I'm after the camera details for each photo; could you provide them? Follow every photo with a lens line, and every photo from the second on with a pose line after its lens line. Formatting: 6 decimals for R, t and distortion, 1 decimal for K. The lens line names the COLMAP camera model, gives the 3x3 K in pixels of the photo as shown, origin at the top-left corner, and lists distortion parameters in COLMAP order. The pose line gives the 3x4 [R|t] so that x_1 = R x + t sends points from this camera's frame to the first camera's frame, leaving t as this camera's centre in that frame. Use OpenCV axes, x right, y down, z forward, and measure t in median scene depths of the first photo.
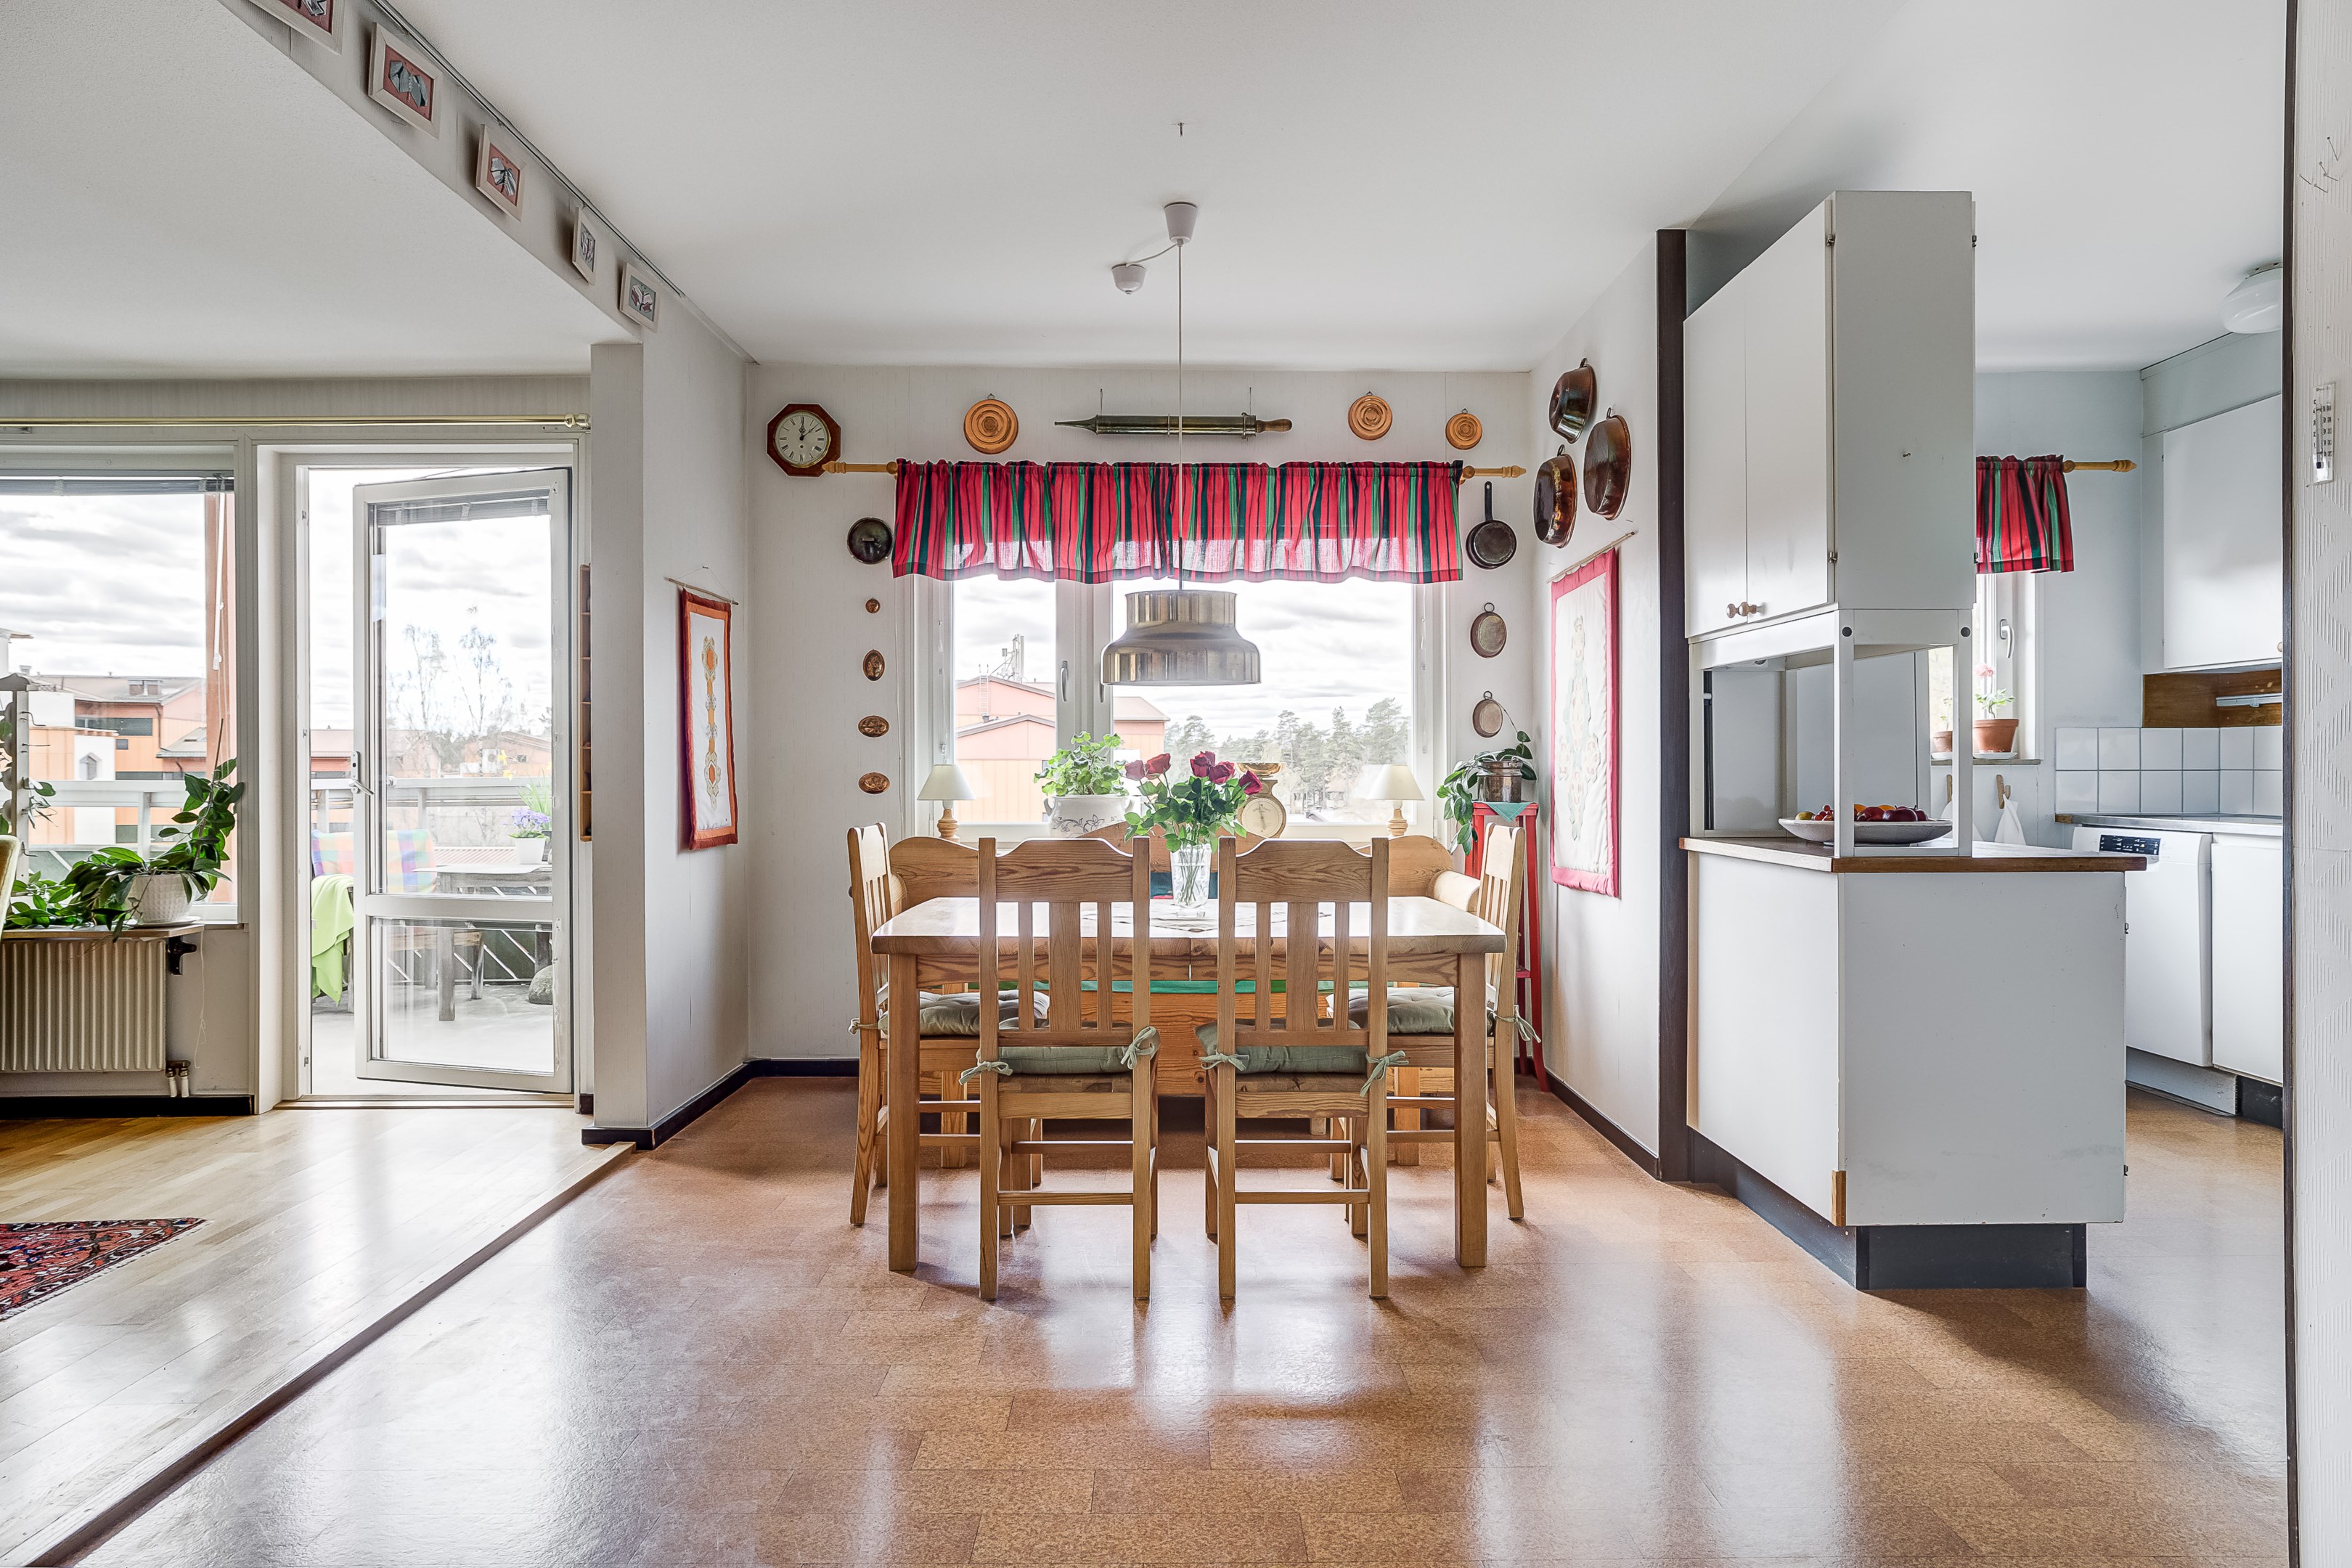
lens RADIAL K [[1391.7, 0, 1182.9], [0, 1391.7, 773.8], [0, 0, 1]] dist [-0.006437, 0.000072]
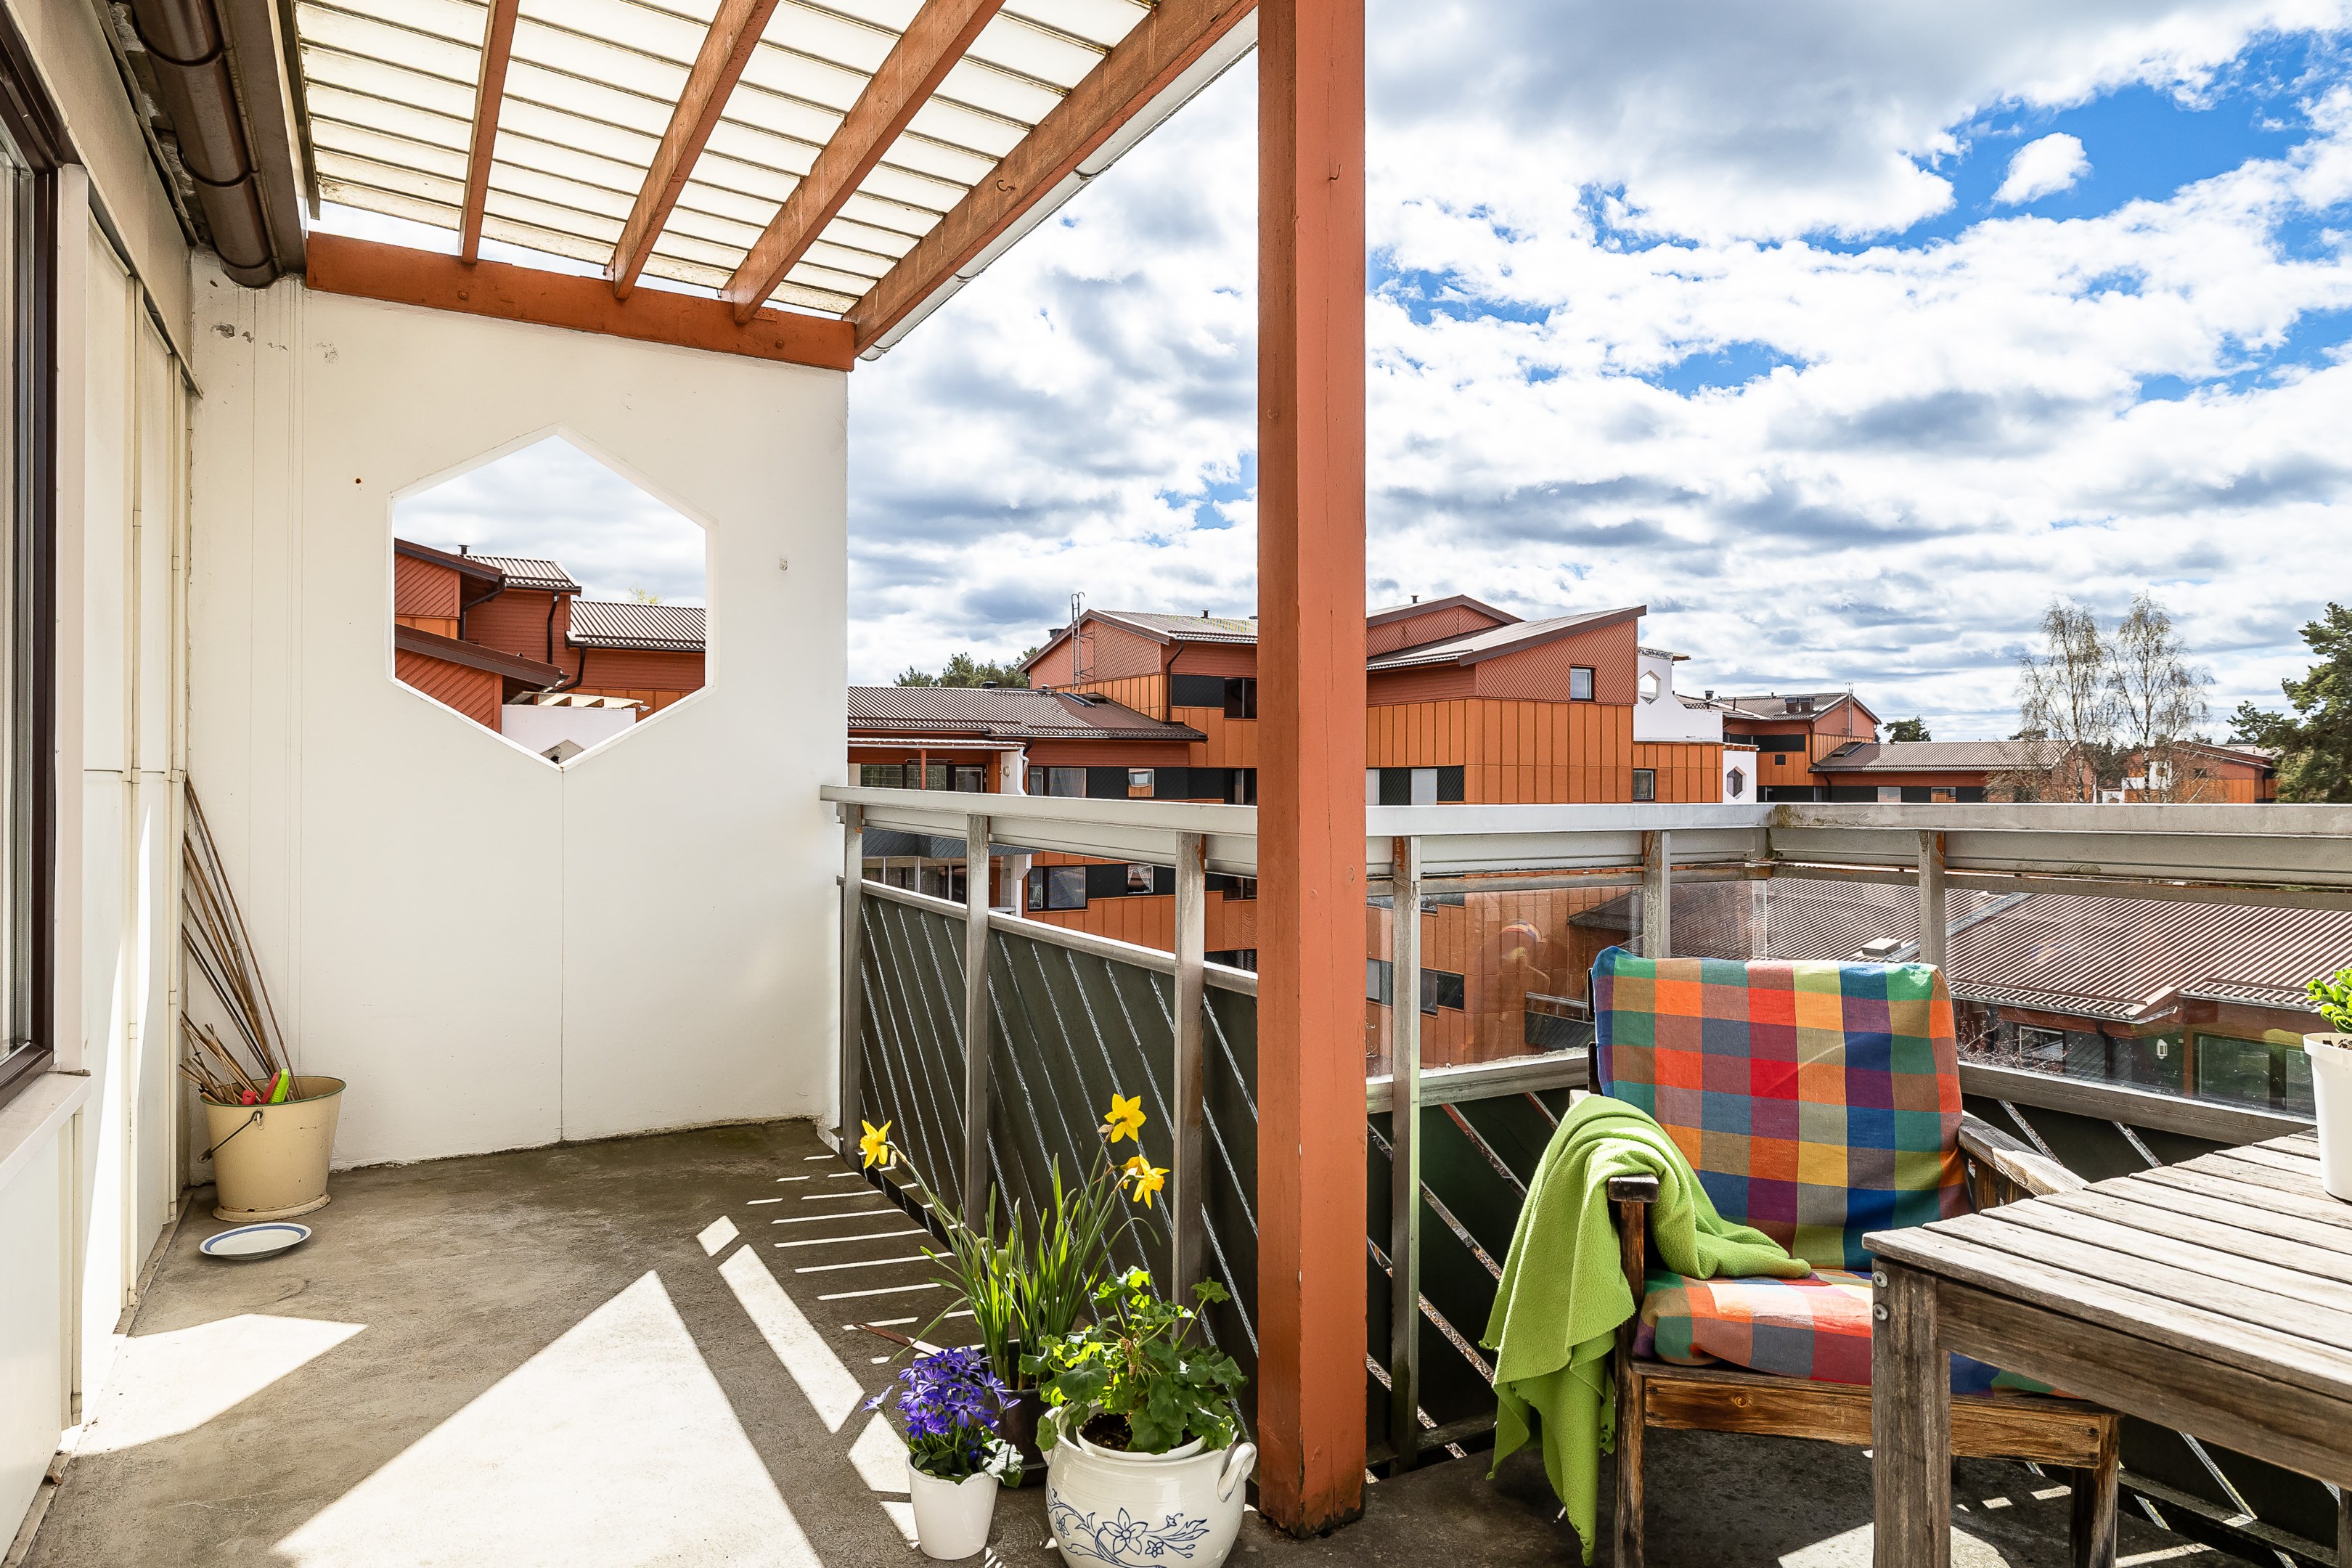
lens RADIAL K [[1407.6, 0, 1192.9], [0, 1407.6, 772.1], [0, 0, 1]] dist [-0.003101, 0.000371]
pose [[0.484683, -0.004393, -0.874679, -0.059825], [-0.006552, 0.999941, -0.008653, 0.000033], [0.874665, 0.009925, 0.484625, 0.120106]]
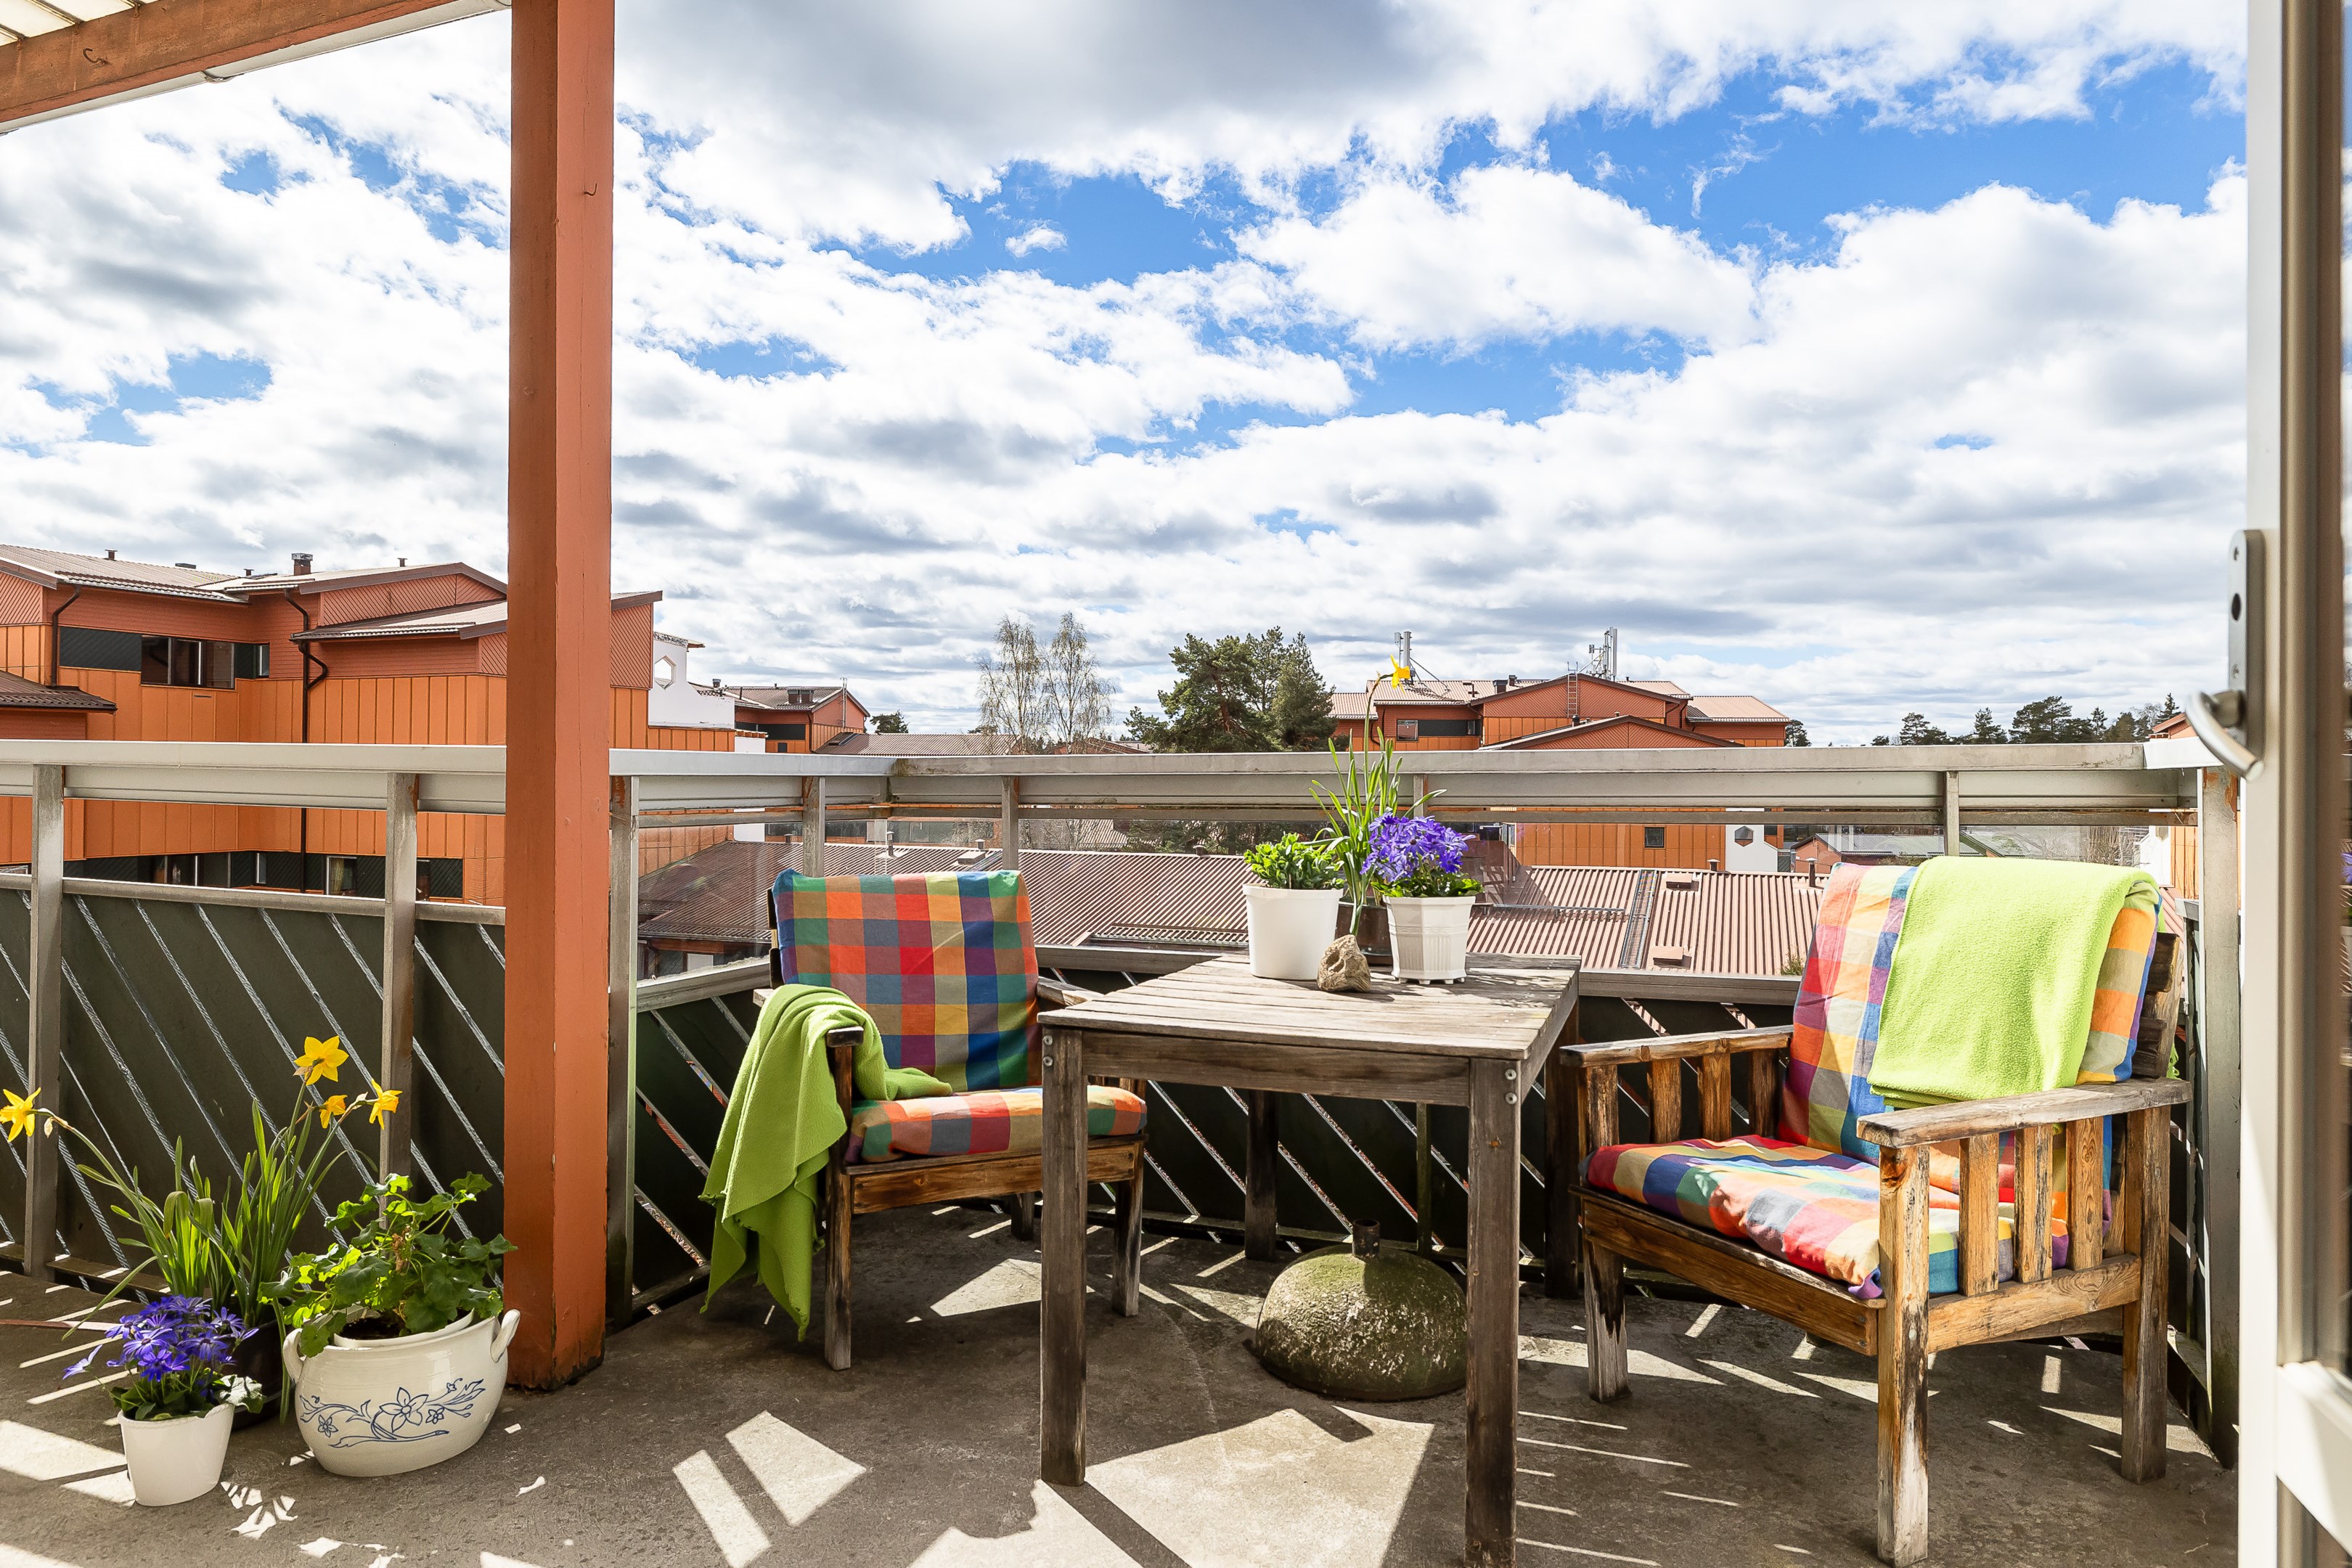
lens RADIAL K [[1391.7, 0, 1182.9], [0, 1391.7, 773.8], [0, 0, 1]] dist [-0.006437, 0.000072]
pose [[0.926969, 0.007939, -0.375053, -0.057584], [-0.010352, 0.999937, -0.004421, 0.001894], [0.374995, 0.007981, 0.926993, 0.106001]]
